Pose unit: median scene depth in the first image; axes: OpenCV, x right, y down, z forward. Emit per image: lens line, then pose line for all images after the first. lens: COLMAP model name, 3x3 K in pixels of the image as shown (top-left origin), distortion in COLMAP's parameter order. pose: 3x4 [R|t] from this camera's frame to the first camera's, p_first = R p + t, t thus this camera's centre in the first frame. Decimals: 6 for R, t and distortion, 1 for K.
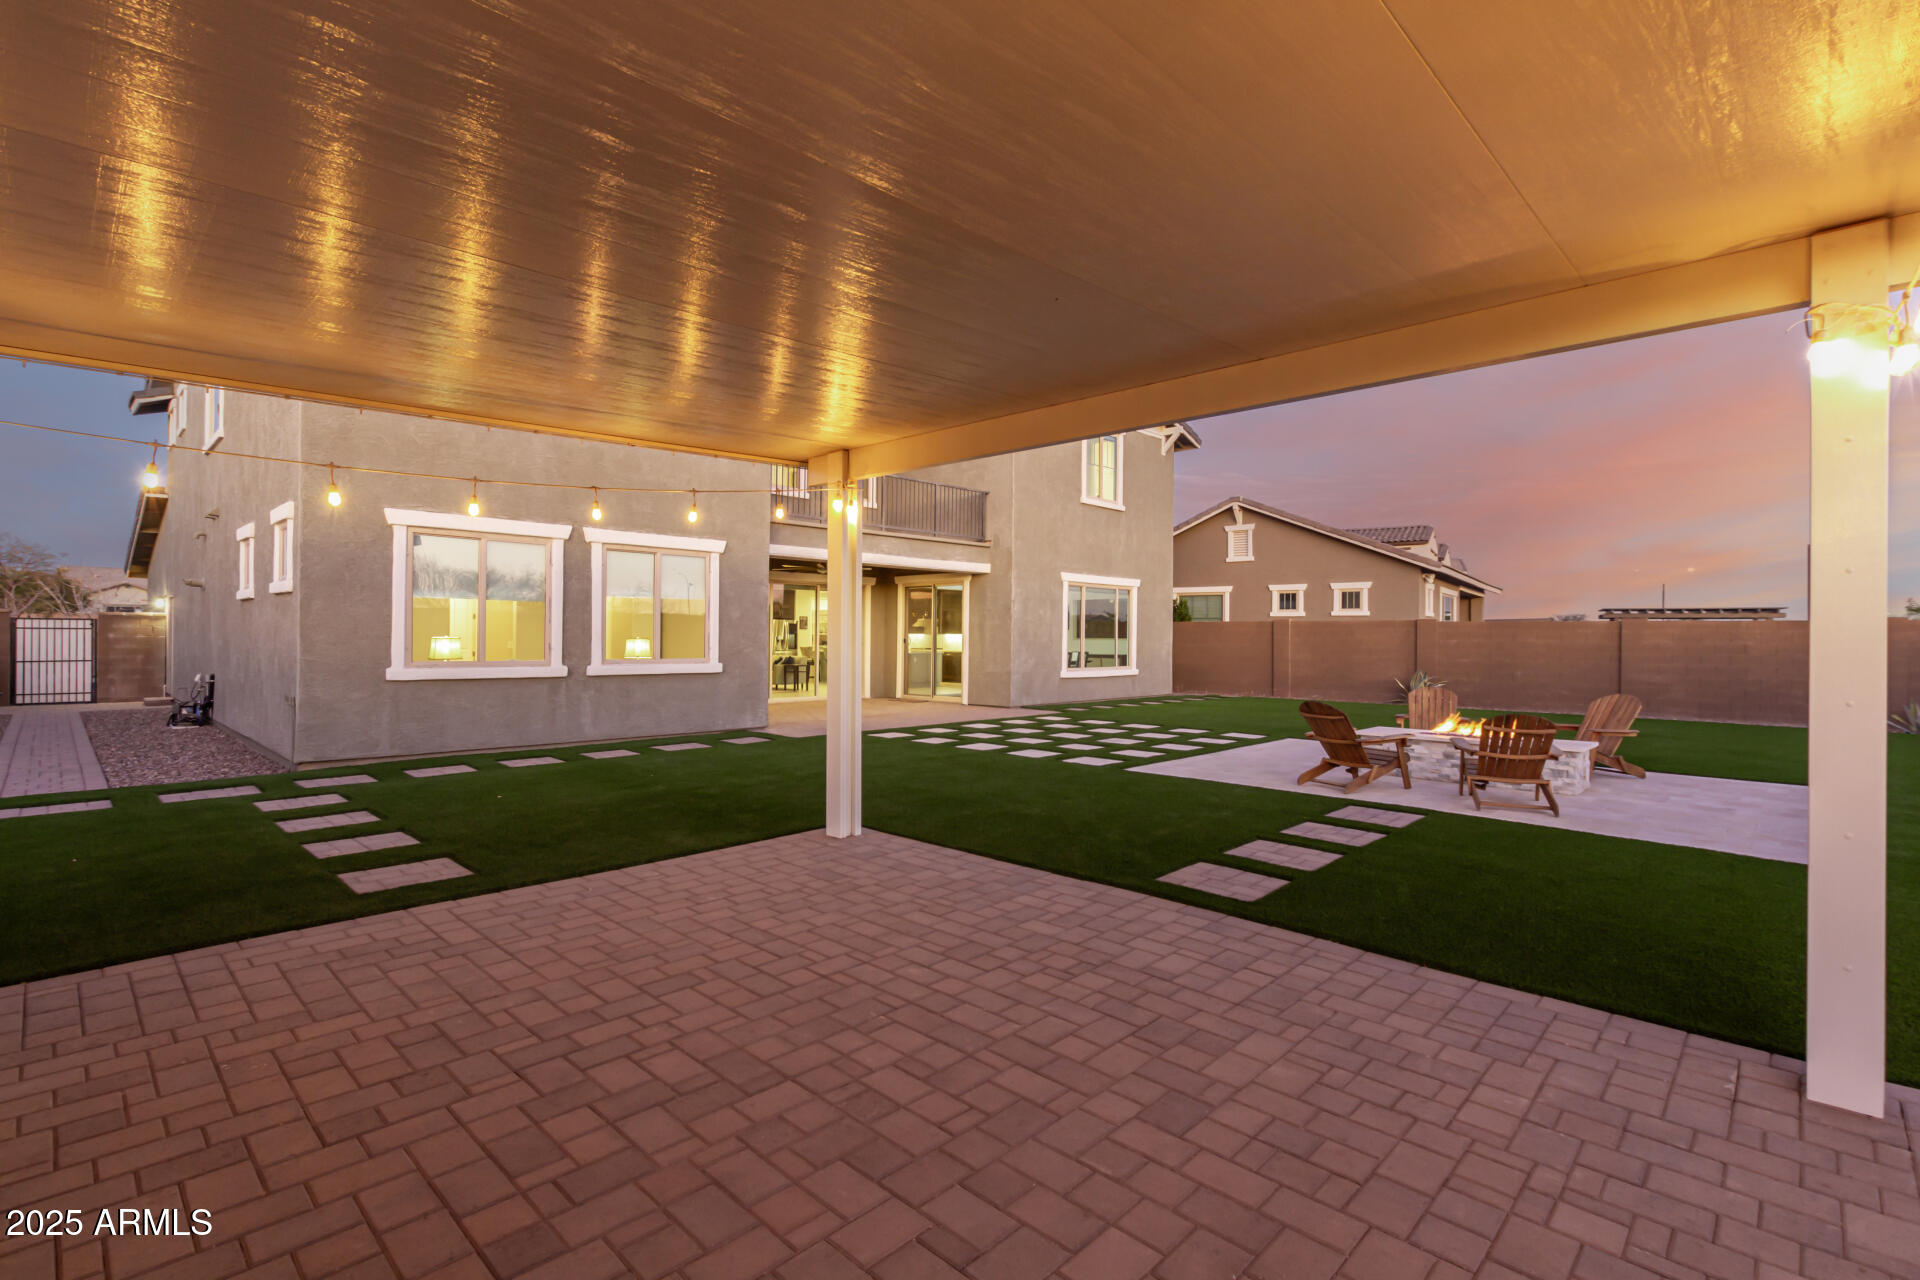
lens RADIAL K [[888.9, 0, 953.8], [0, 888.9, 634.6], [0, 0, 1]] dist [0.004013, 0.000506]
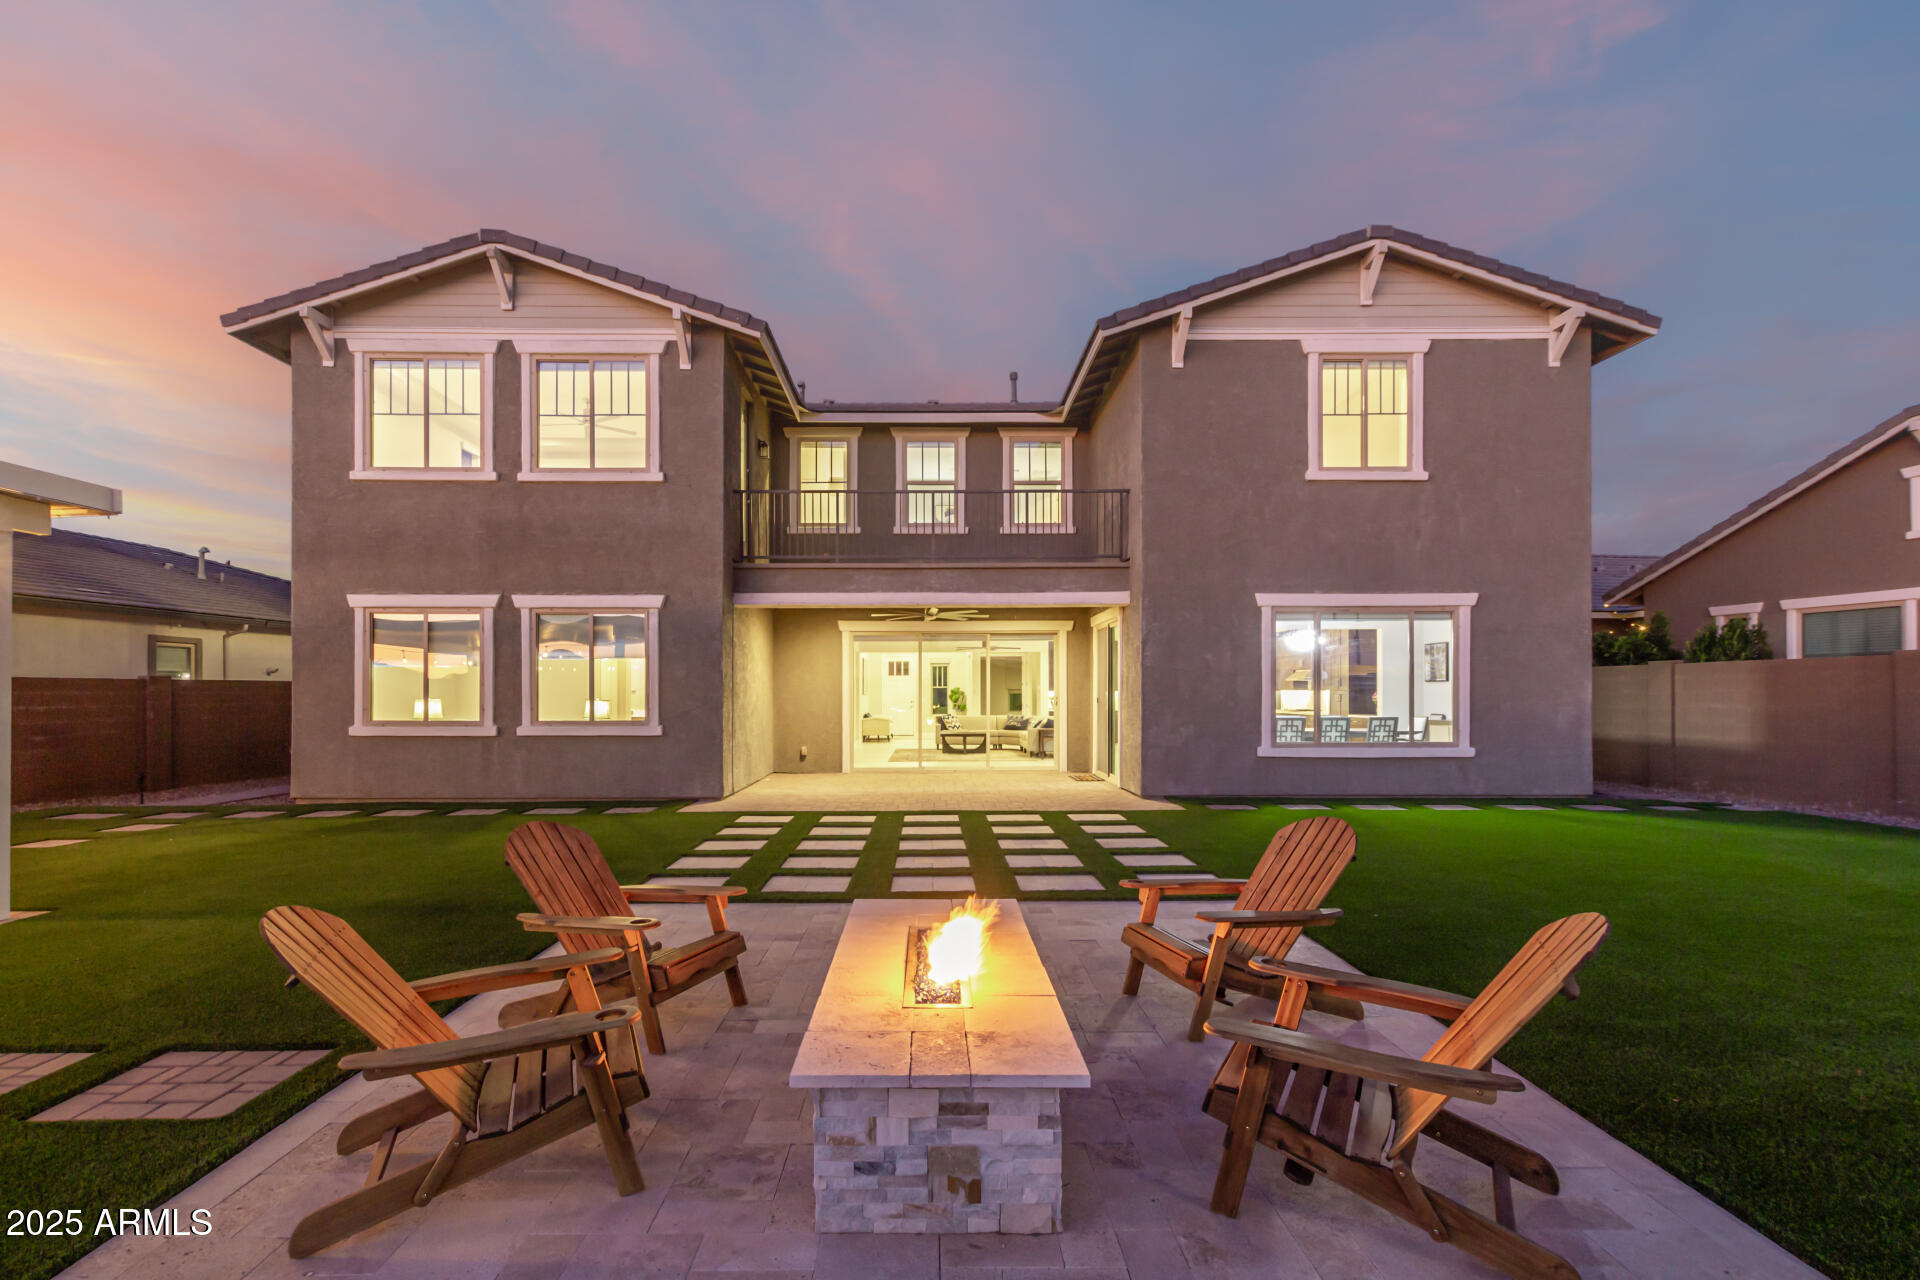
lens RADIAL K [[888.9, 0, 943.6], [0, 888.9, 693.1], [0, 0, 1]] dist [0.004013, 0.000506]
pose [[0.698712, -0.008215, -0.715356, 0.689916], [0.009329, 0.999954, -0.002371, 0.002953], [0.715342, -0.005017, 0.698757, 0.625426]]
